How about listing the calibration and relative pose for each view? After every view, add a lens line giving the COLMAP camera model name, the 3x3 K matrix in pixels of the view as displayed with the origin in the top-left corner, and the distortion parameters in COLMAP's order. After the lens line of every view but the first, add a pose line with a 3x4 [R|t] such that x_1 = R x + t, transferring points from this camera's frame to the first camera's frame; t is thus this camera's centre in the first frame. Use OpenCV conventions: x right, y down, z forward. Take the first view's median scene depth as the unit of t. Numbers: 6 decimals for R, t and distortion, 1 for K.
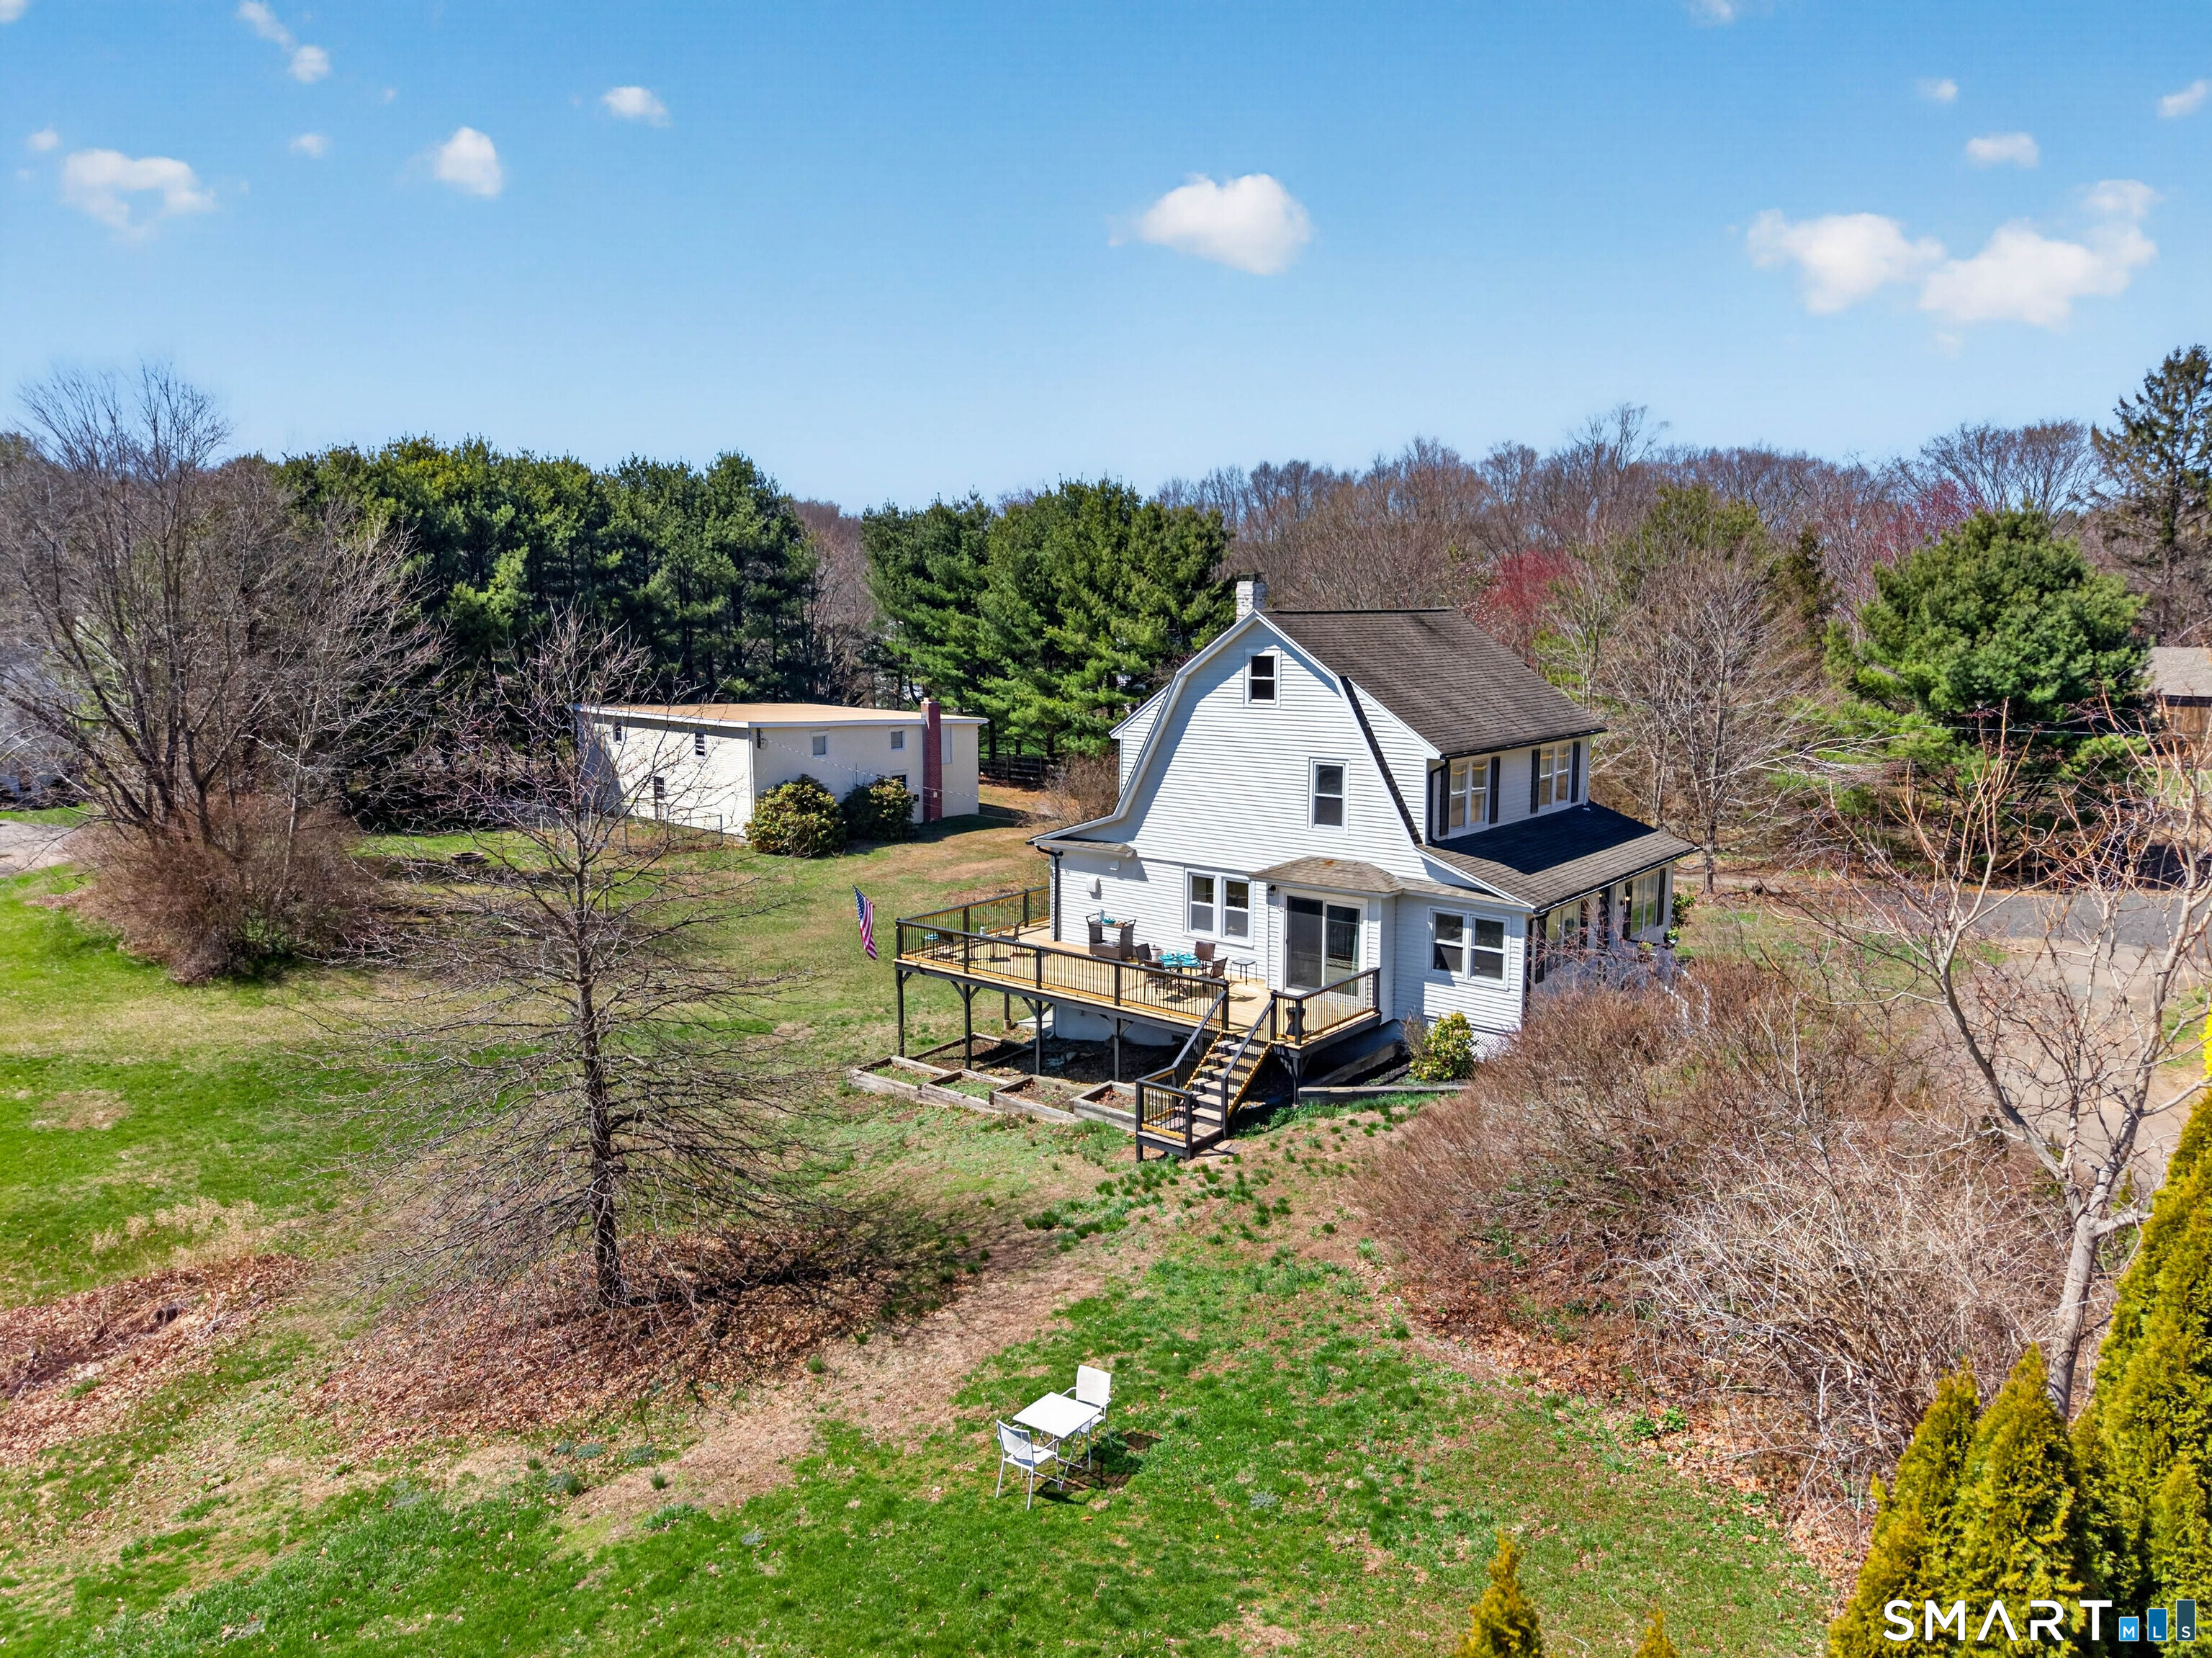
lens RADIAL K [[1512.2, 0, 1103.1], [0, 1512.2, 821.6], [0, 0, 1]] dist [0.023032, -0.027957]
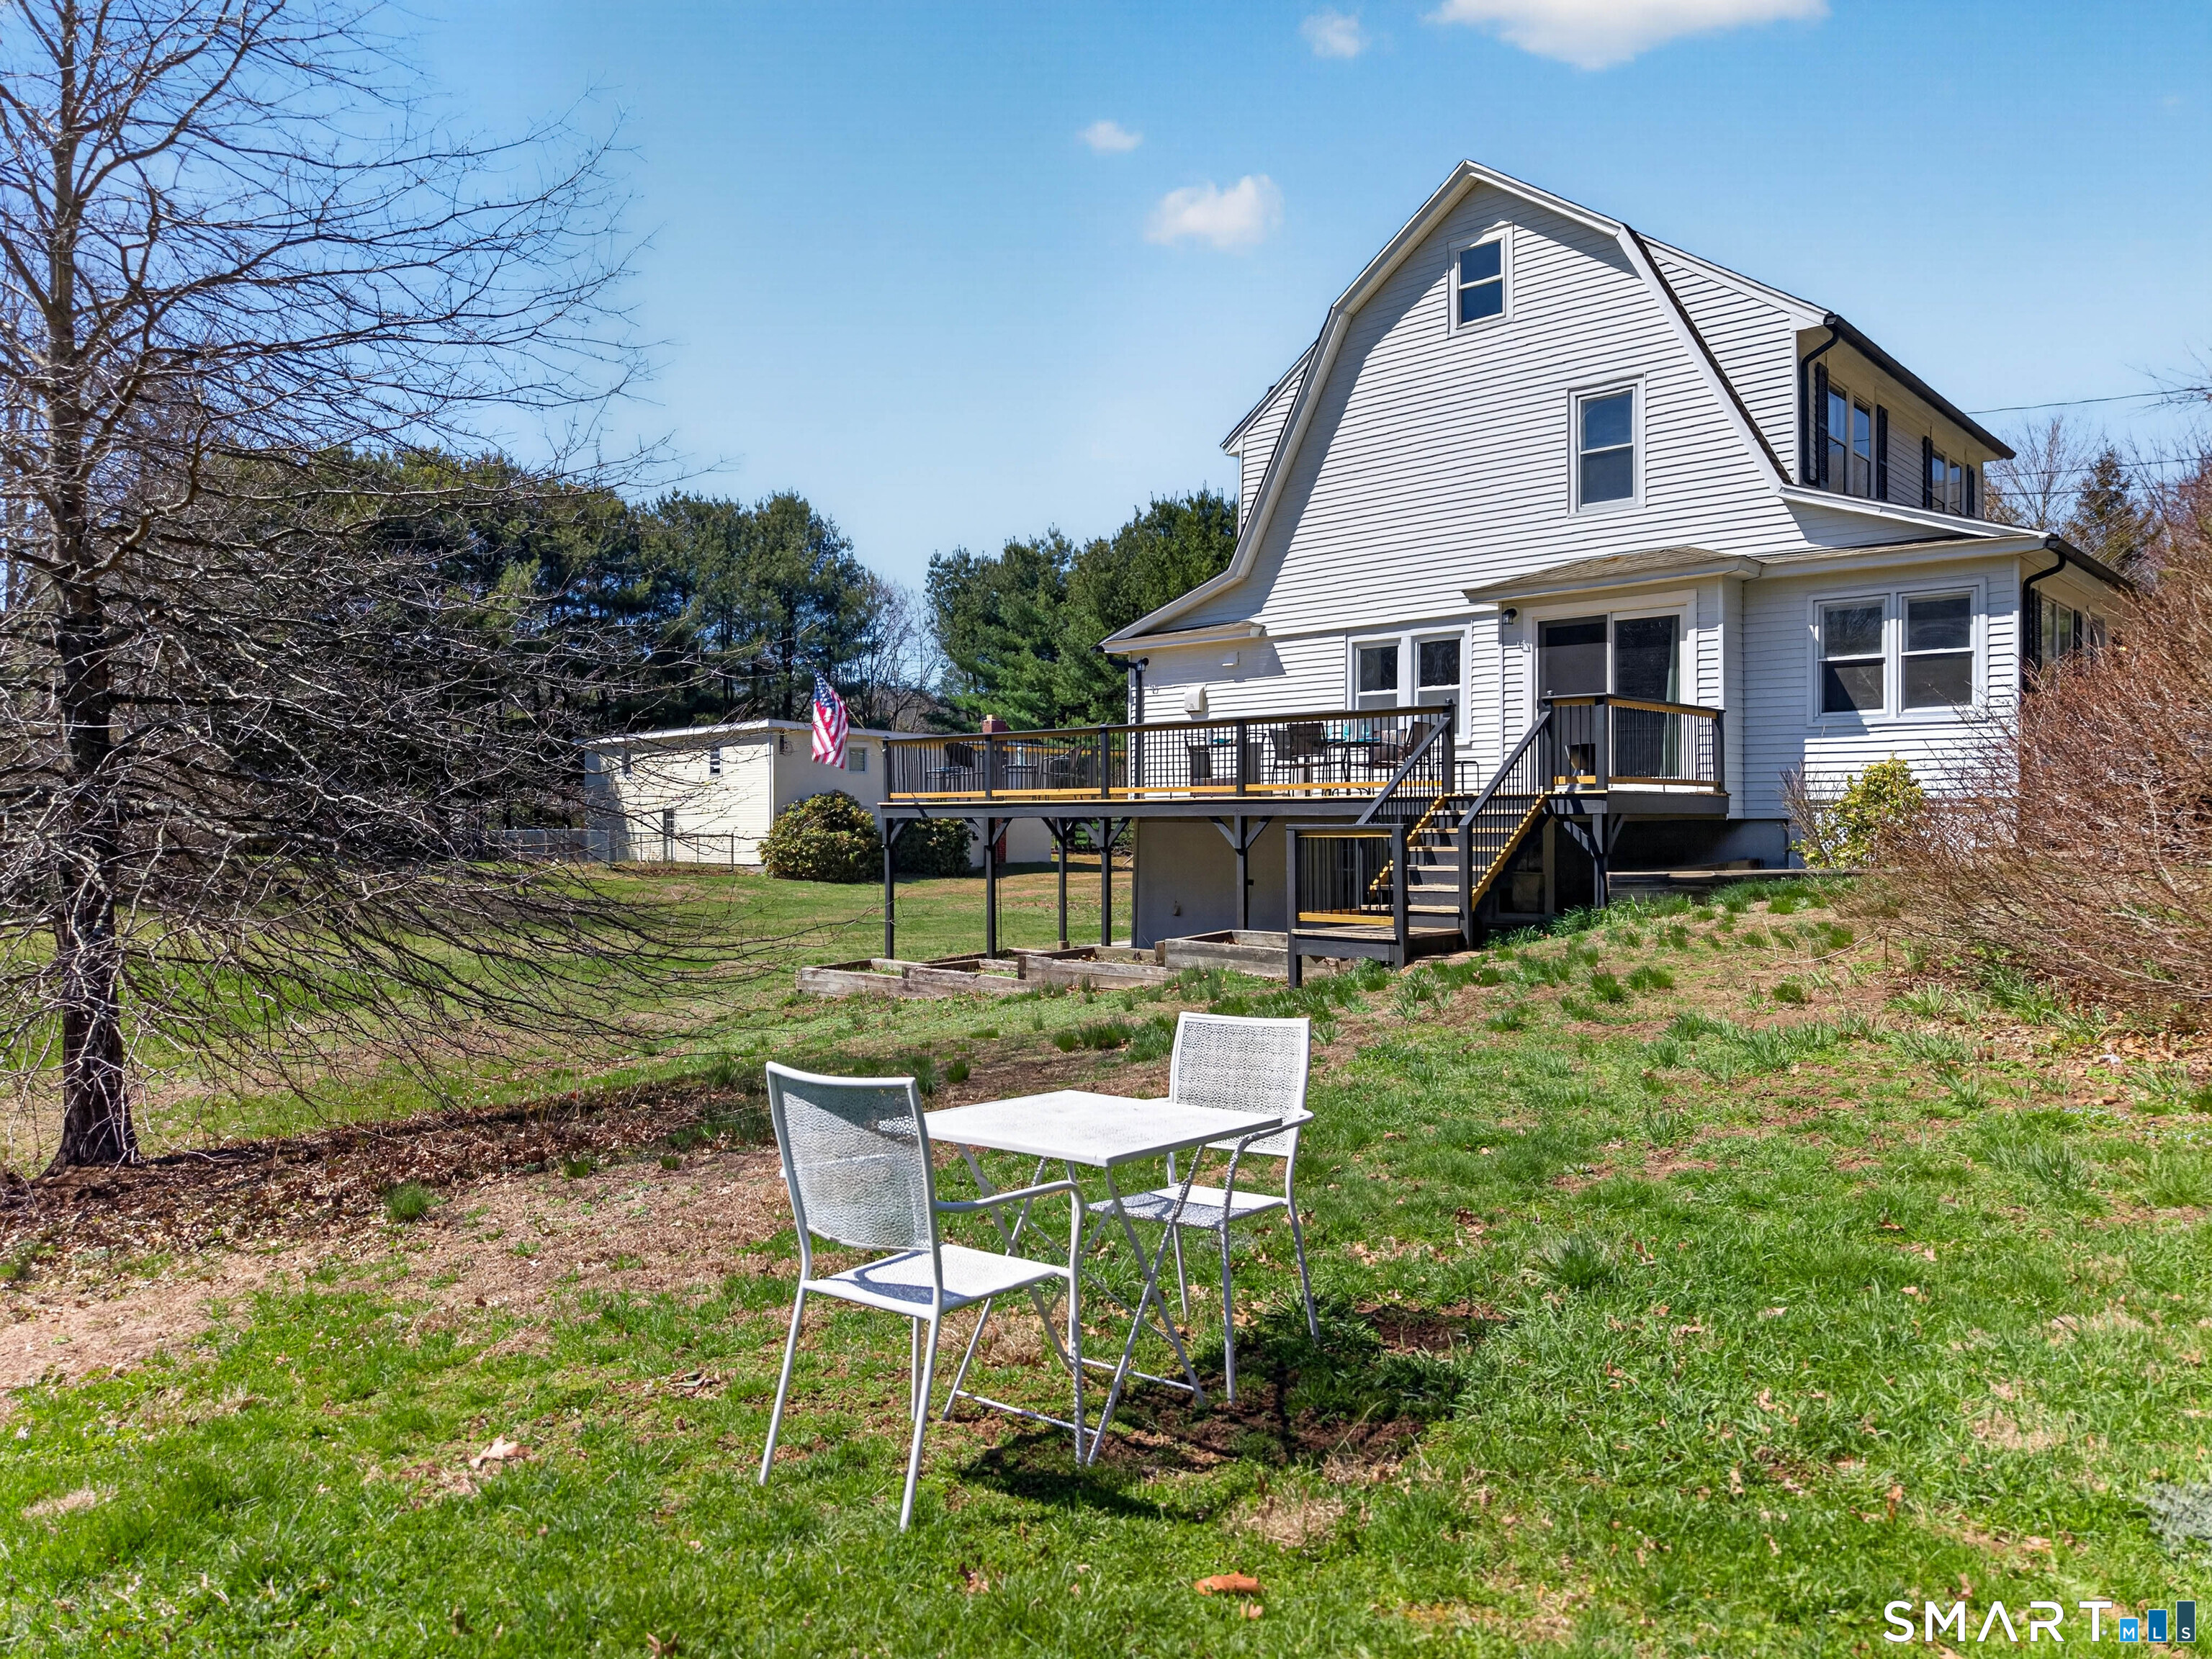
lens RADIAL K [[1512.0, 0, 1097.9], [0, 1512.0, 844.7], [0, 0, 1]] dist [0.023032, -0.027957]
pose [[0.997875, -0.000345, -0.065161, -0.003629], [-0.007872, 0.992024, -0.125806, 0.101563], [0.064684, 0.126052, 0.989913, 0.209280]]
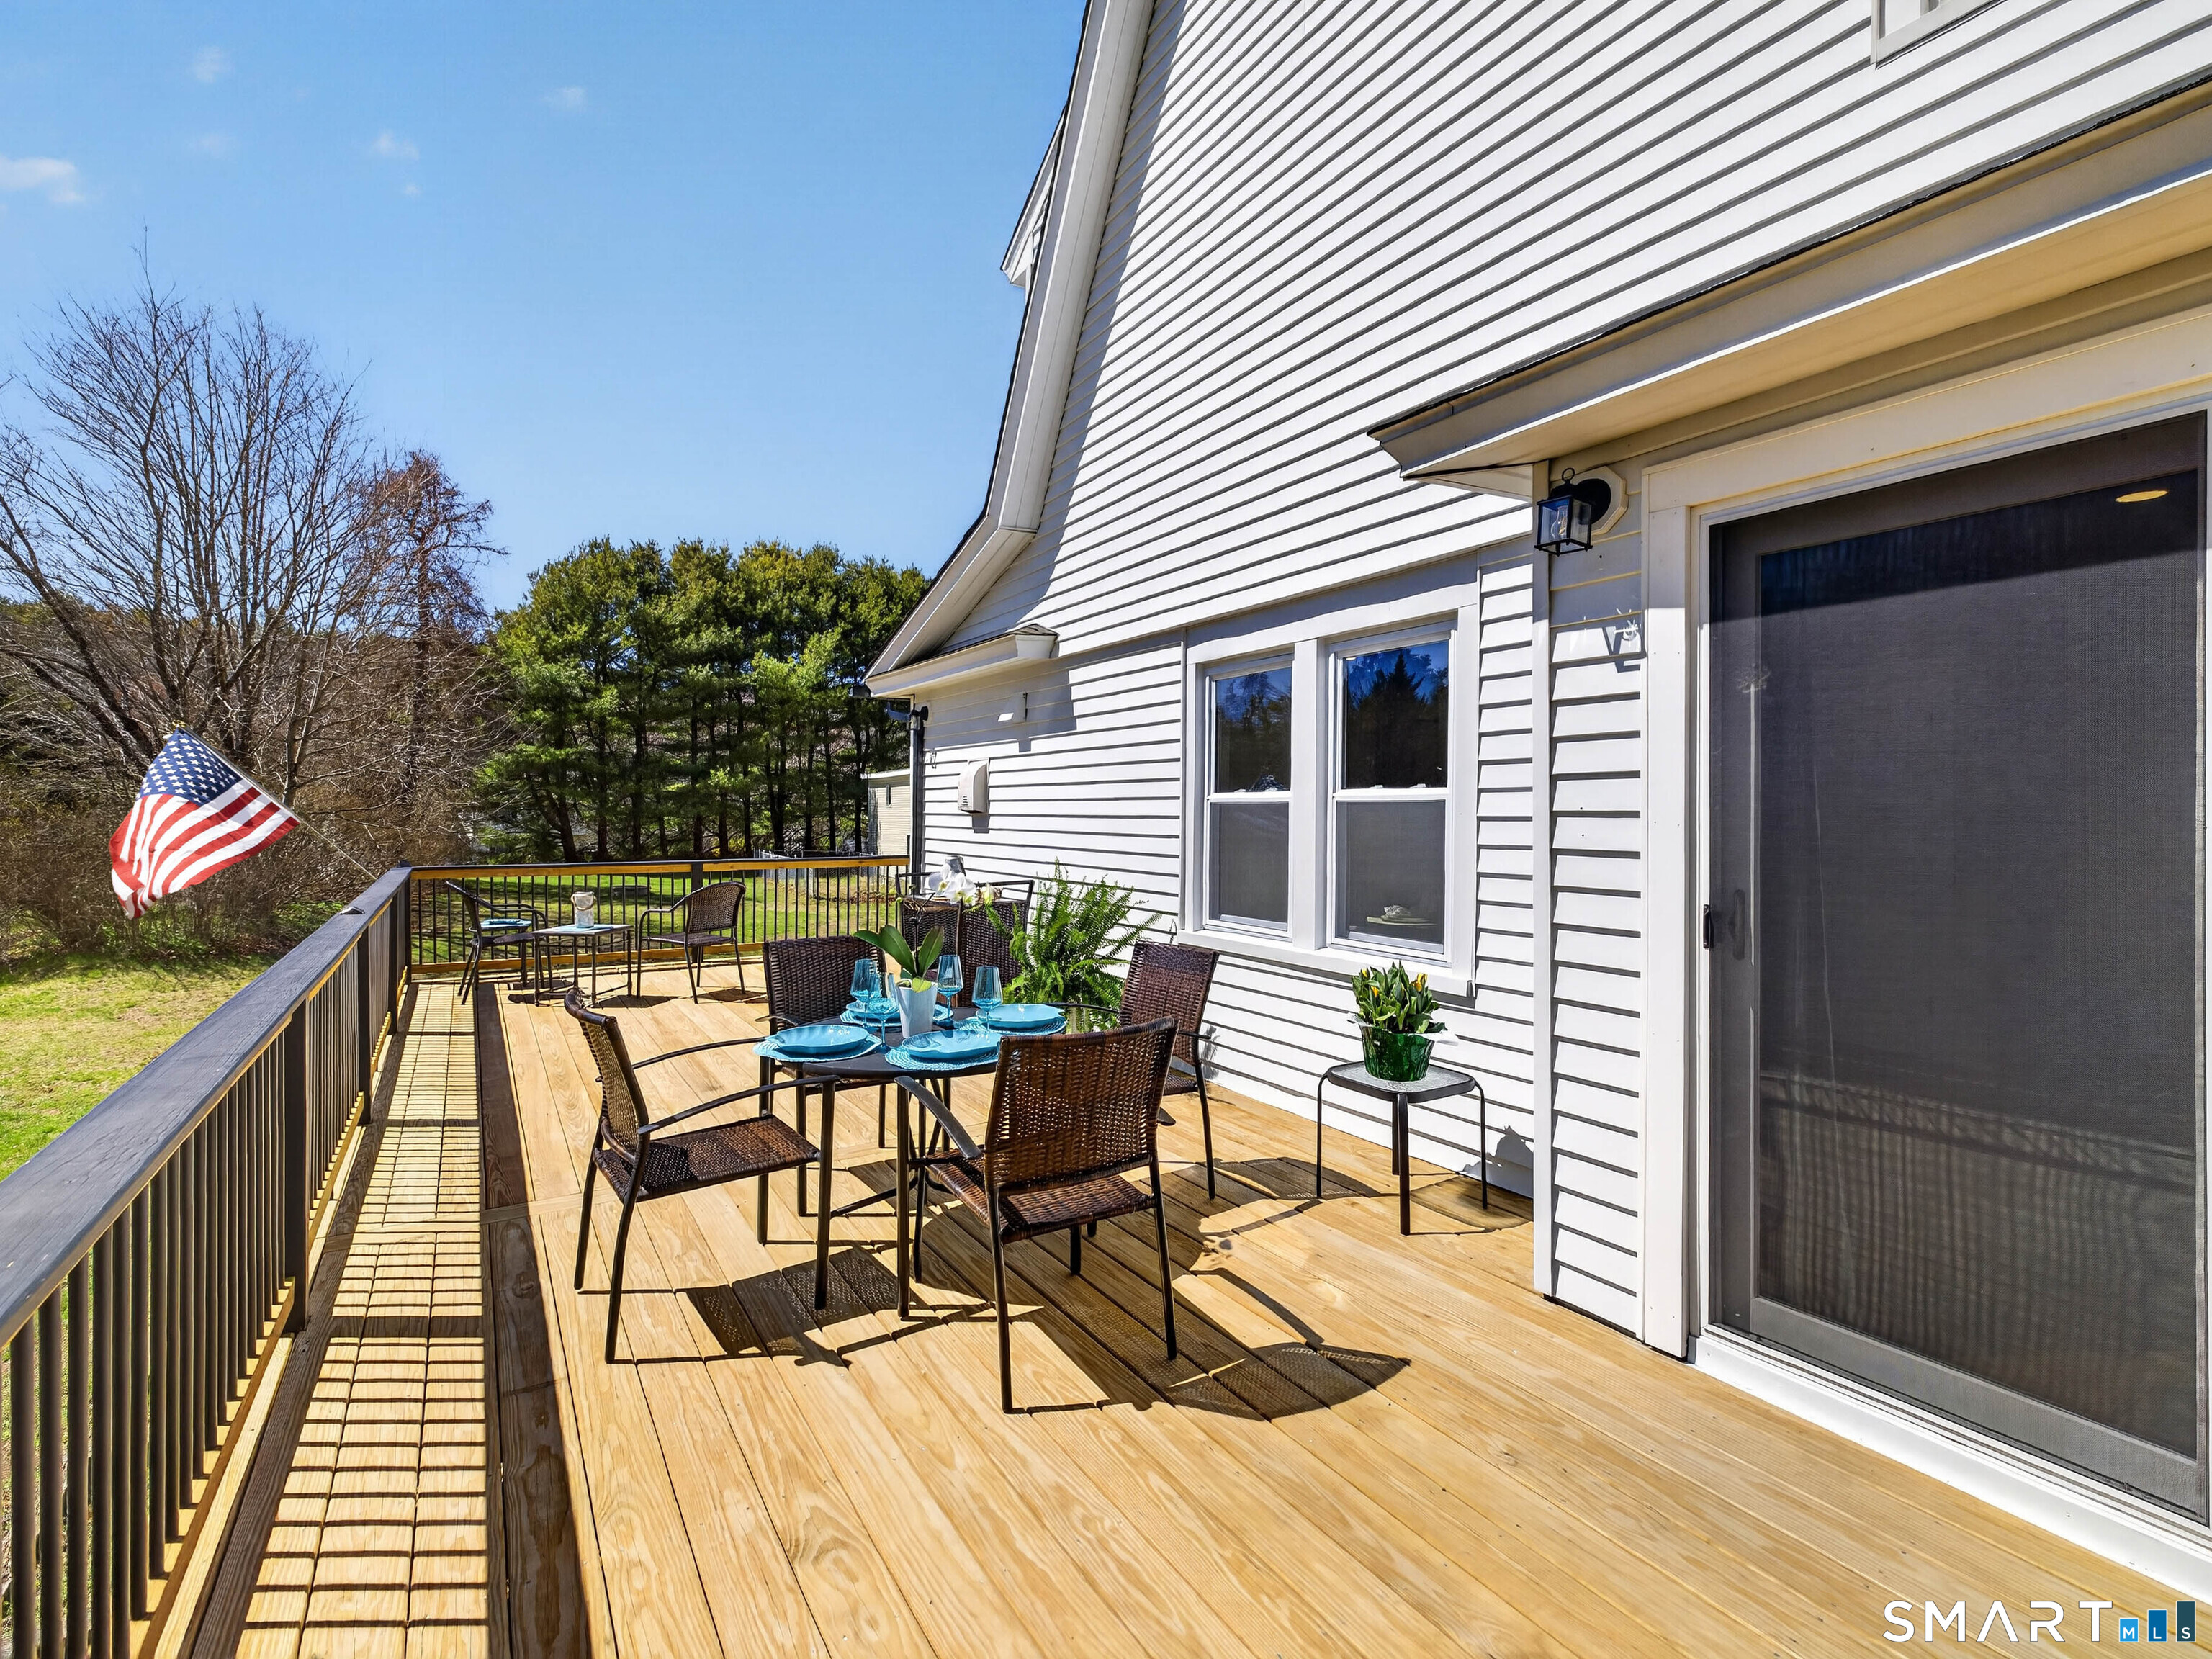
lens RADIAL K [[1060.3, 0, 1104.4], [0, 1060.3, 824.4], [0, 0, 1]] dist [-0.002798, 0.000247]
pose [[0.942447, 0.008813, -0.334239, 0.051563], [-0.052040, 0.991336, -0.120598, 0.041543], [0.330280, 0.131051, 0.934741, 0.445371]]
